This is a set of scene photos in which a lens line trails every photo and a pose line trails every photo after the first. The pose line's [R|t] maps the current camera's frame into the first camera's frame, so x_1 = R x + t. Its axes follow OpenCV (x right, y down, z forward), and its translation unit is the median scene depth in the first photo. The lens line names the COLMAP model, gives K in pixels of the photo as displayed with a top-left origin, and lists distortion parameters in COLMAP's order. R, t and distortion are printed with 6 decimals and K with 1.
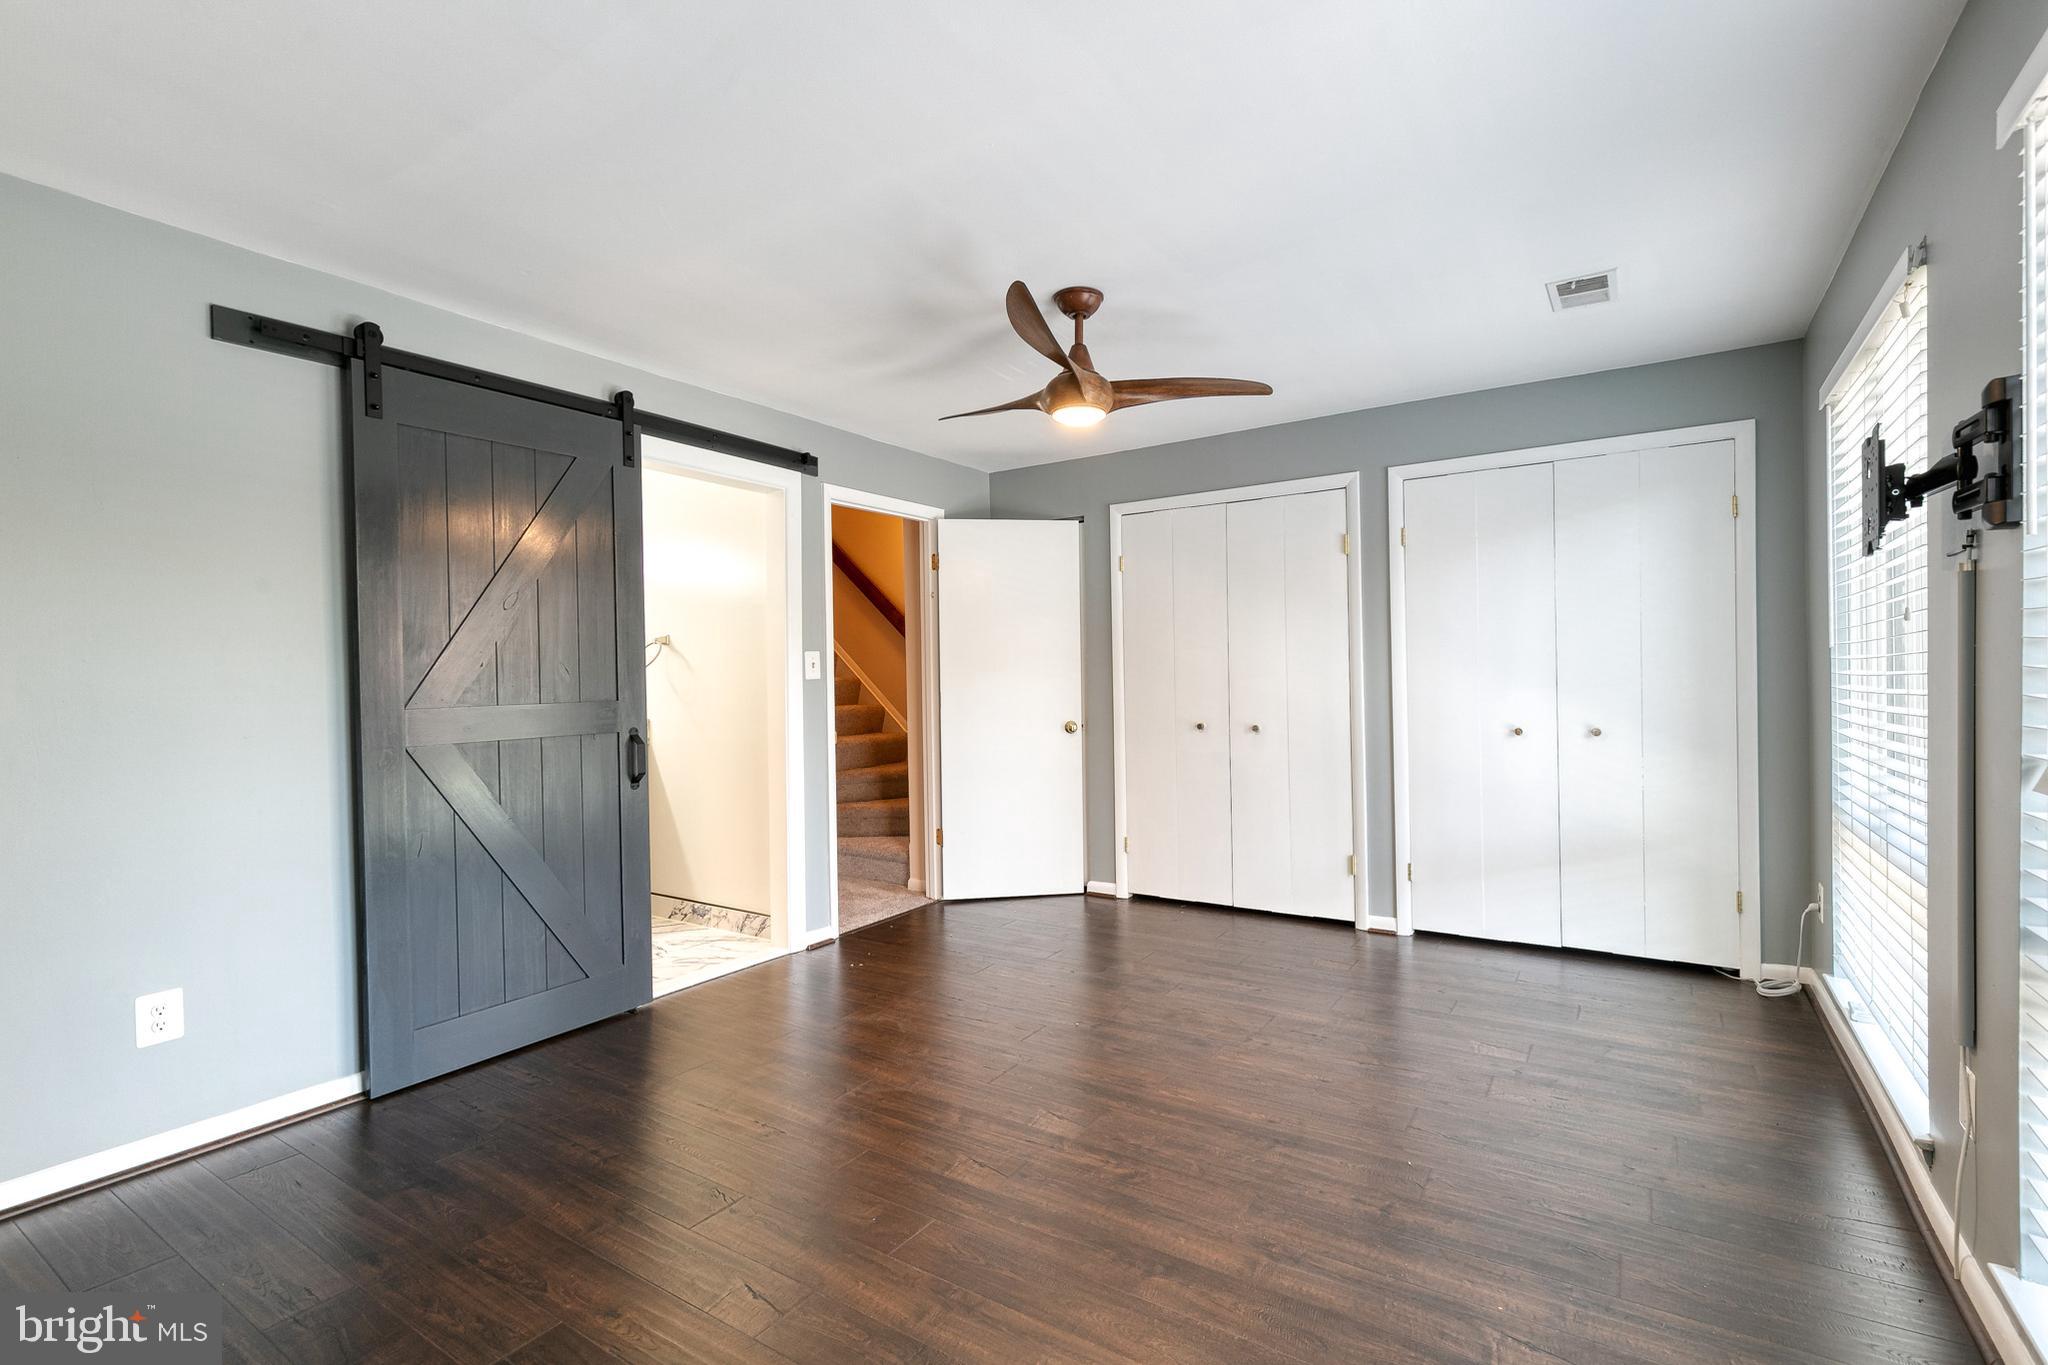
lens RADIAL K [[931.3, 0, 1032.0], [0, 931.3, 691.7], [0, 0, 1]] dist [0.012387, -0.001619]
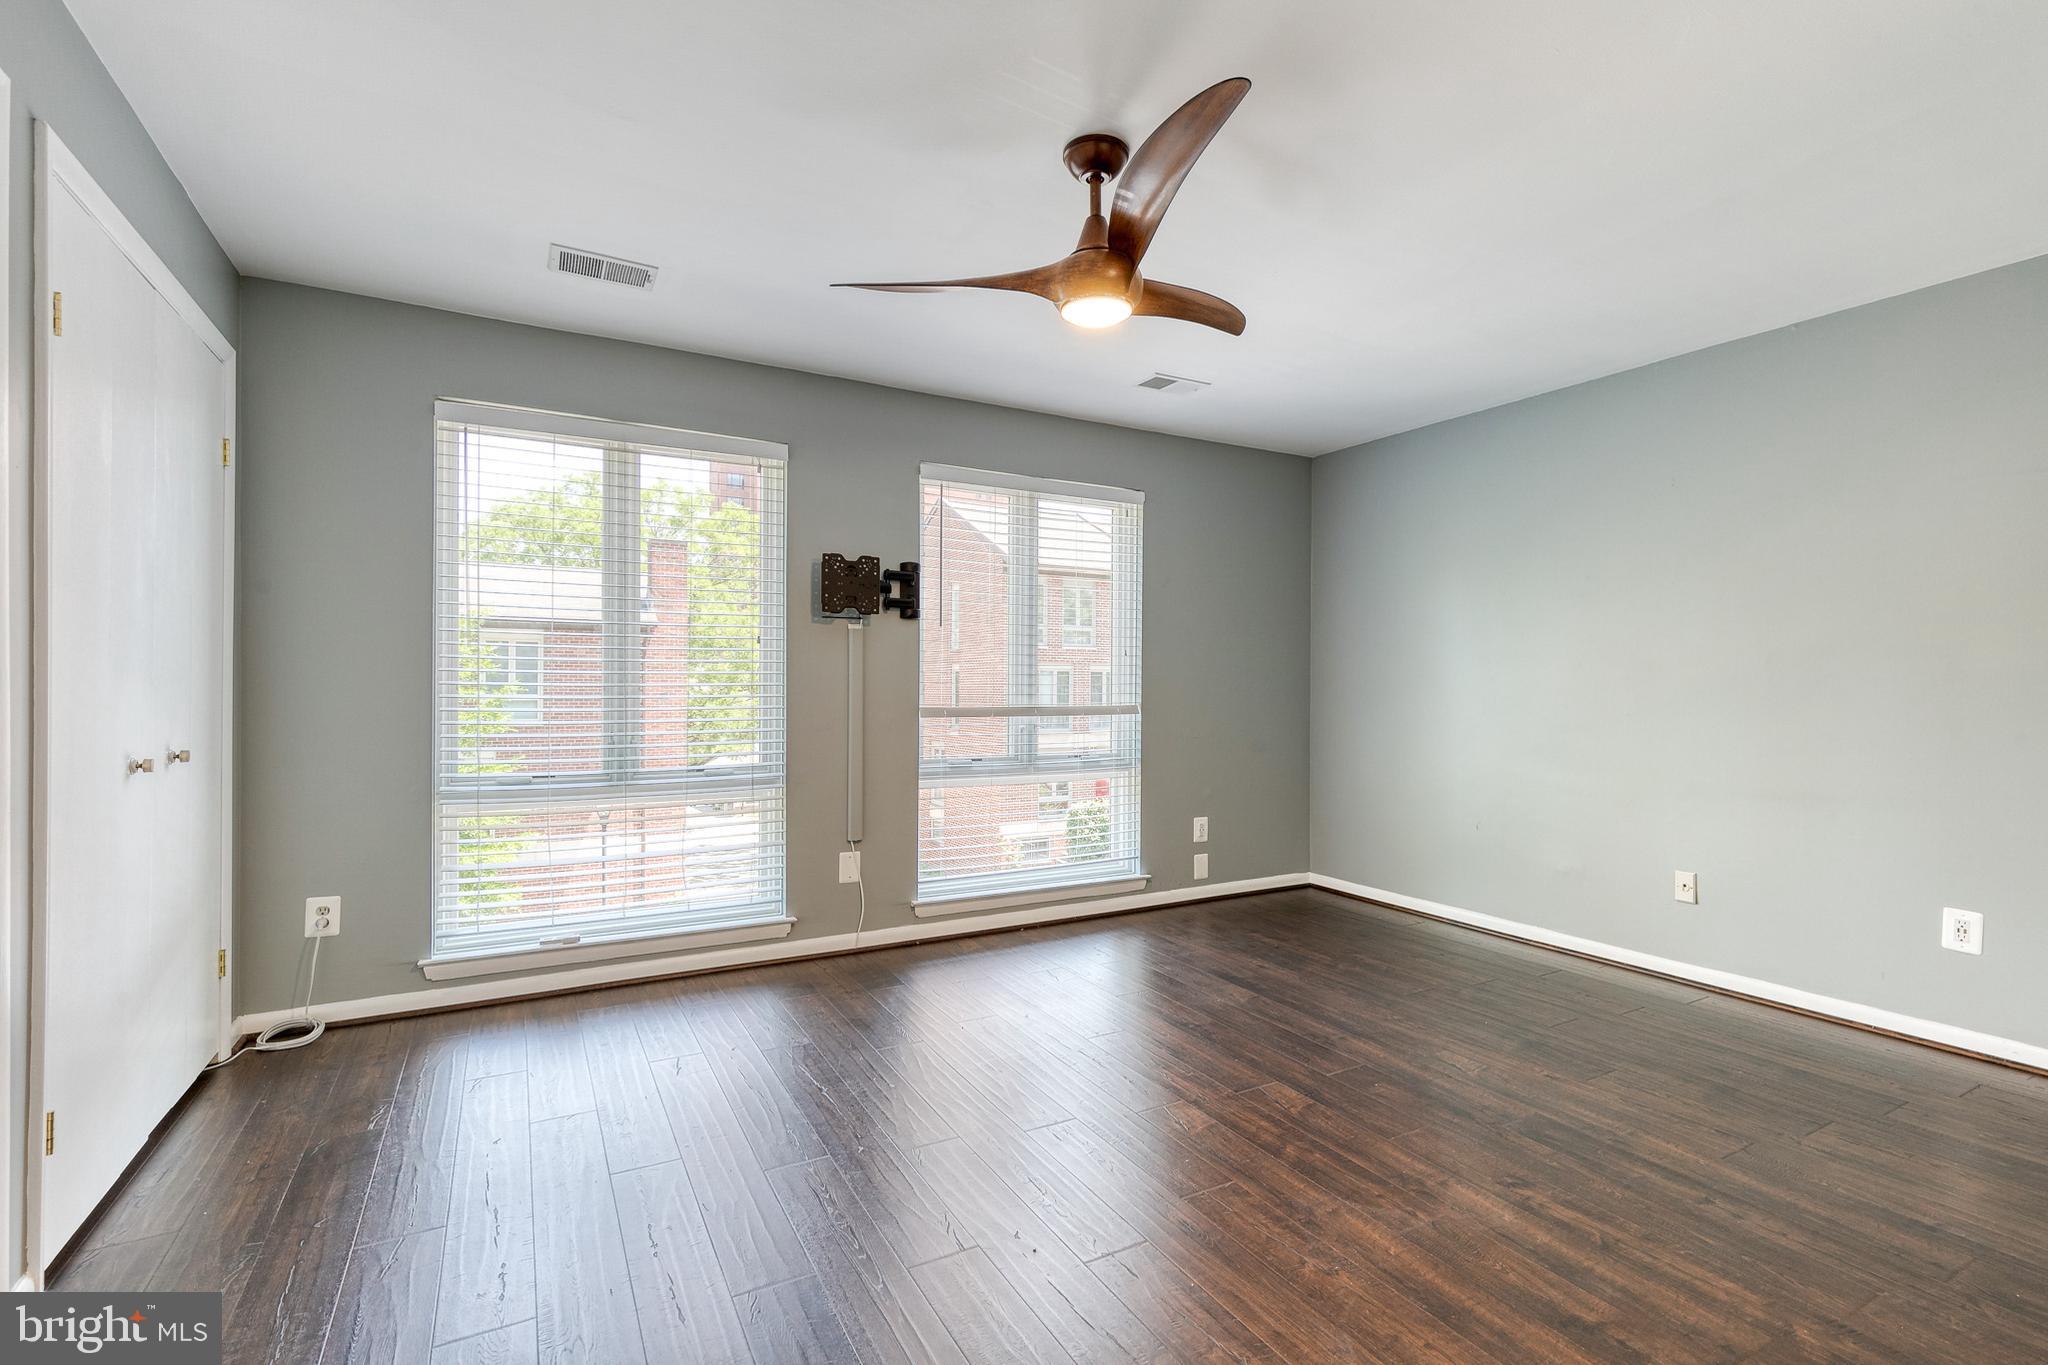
lens RADIAL K [[931.3, 0, 1032.0], [0, 931.3, 691.7], [0, 0, 1]] dist [0.012387, -0.001619]
pose [[-0.888189, 0.010367, 0.459361, -0.314452], [0.012933, 0.999913, 0.002441, 0.012587], [-0.459296, 0.008109, -0.888246, 2.145208]]
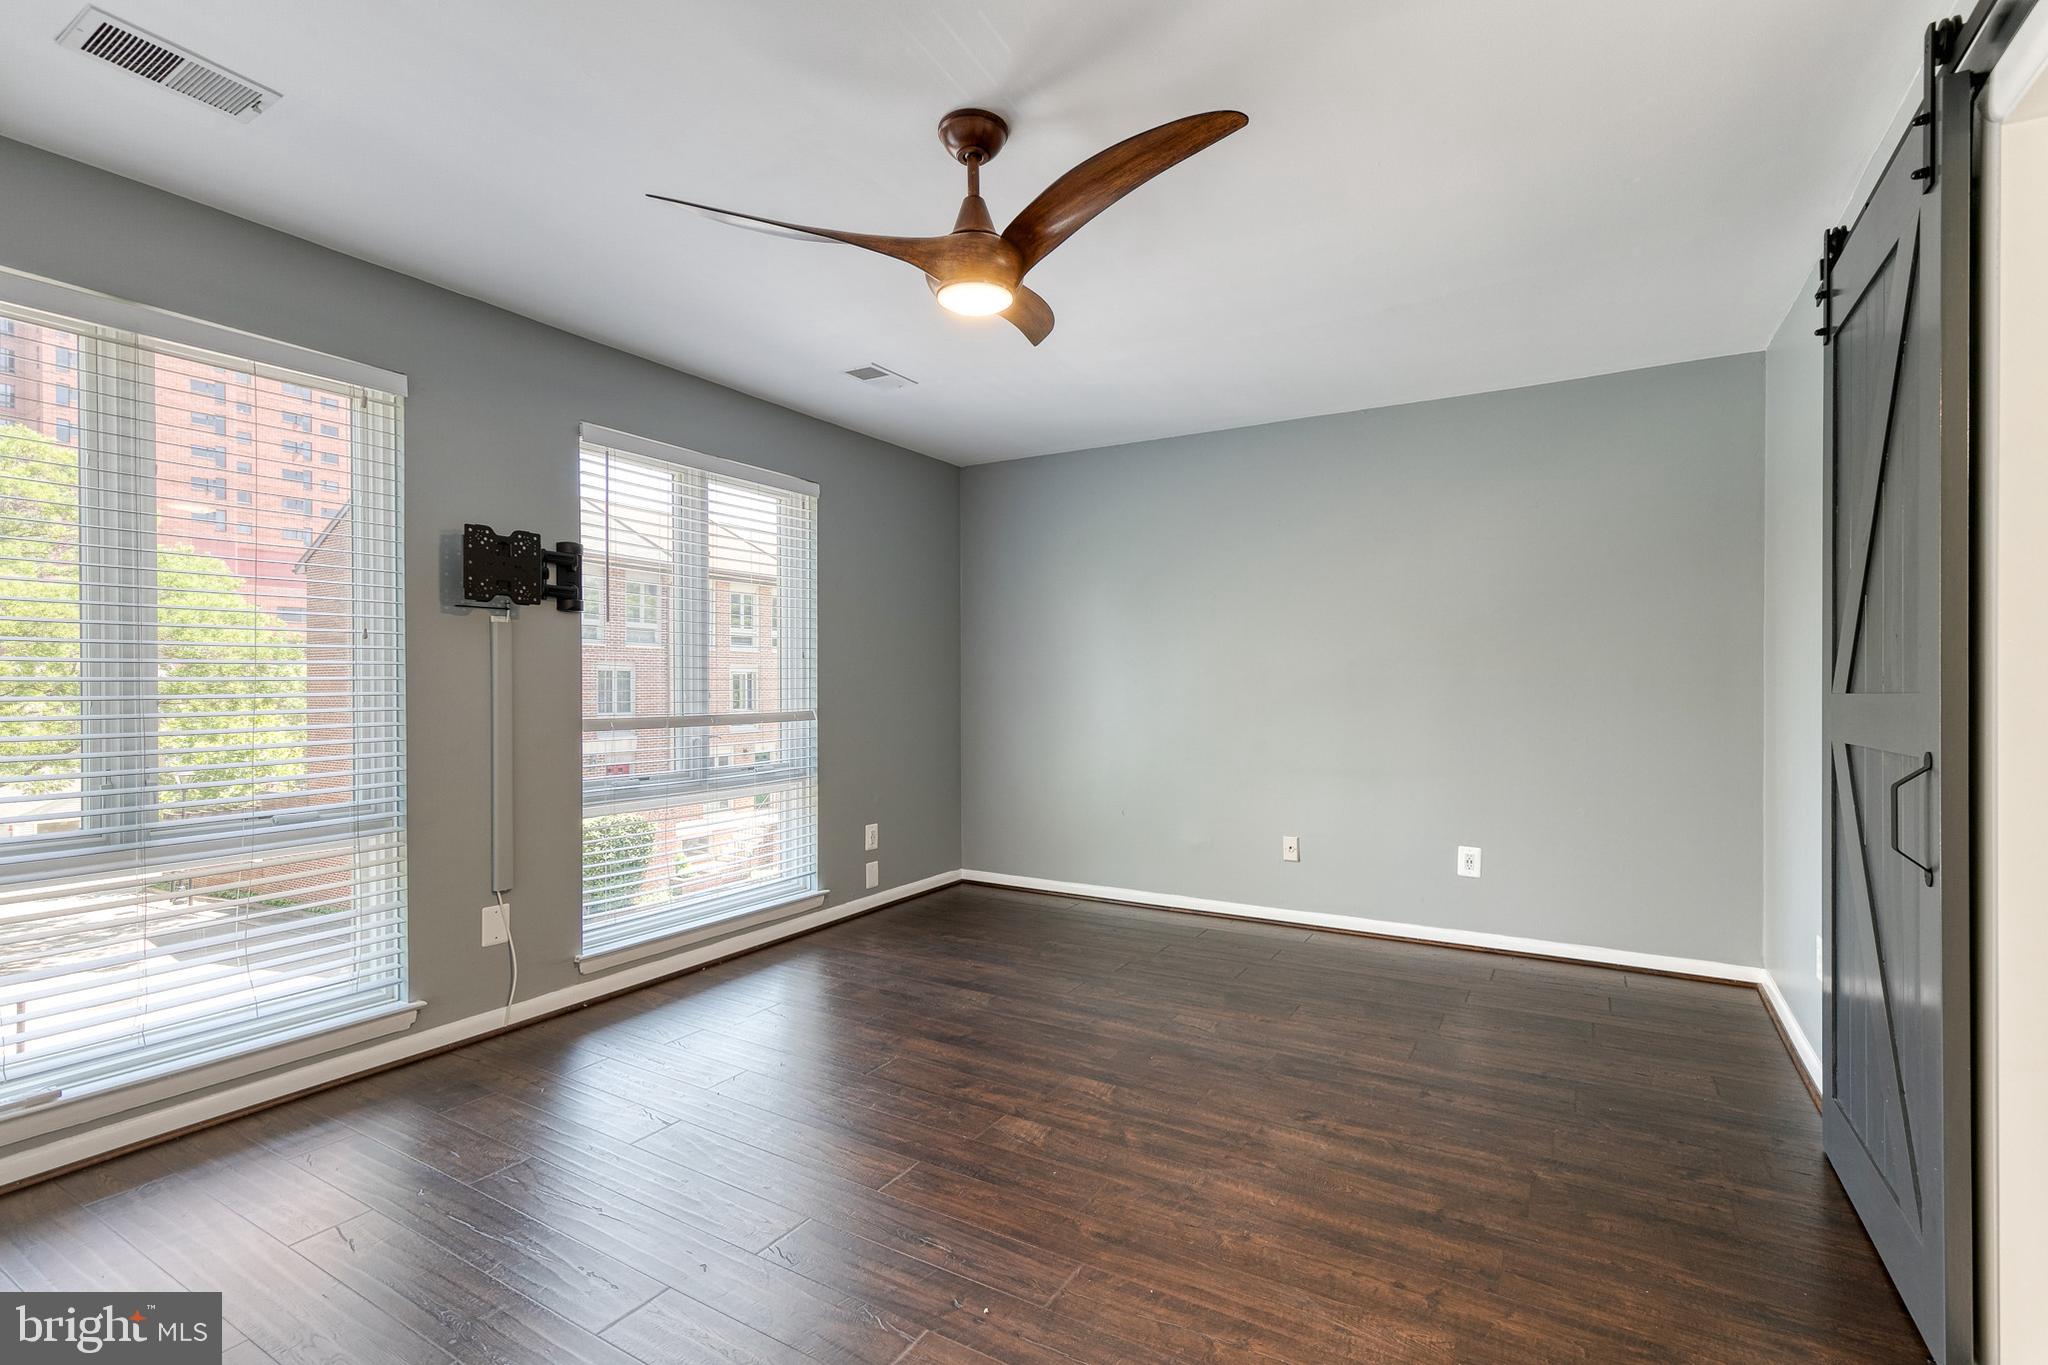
lens RADIAL K [[935.2, 0, 1035.6], [0, 935.2, 691.8], [0, 0, 1]] dist [0.012313, -0.001082]
pose [[-0.998594, 0.018927, -0.049507, 0.057104], [0.018299, 0.999747, 0.013116, -0.005770], [0.049743, 0.012192, -0.998688, 2.173124]]
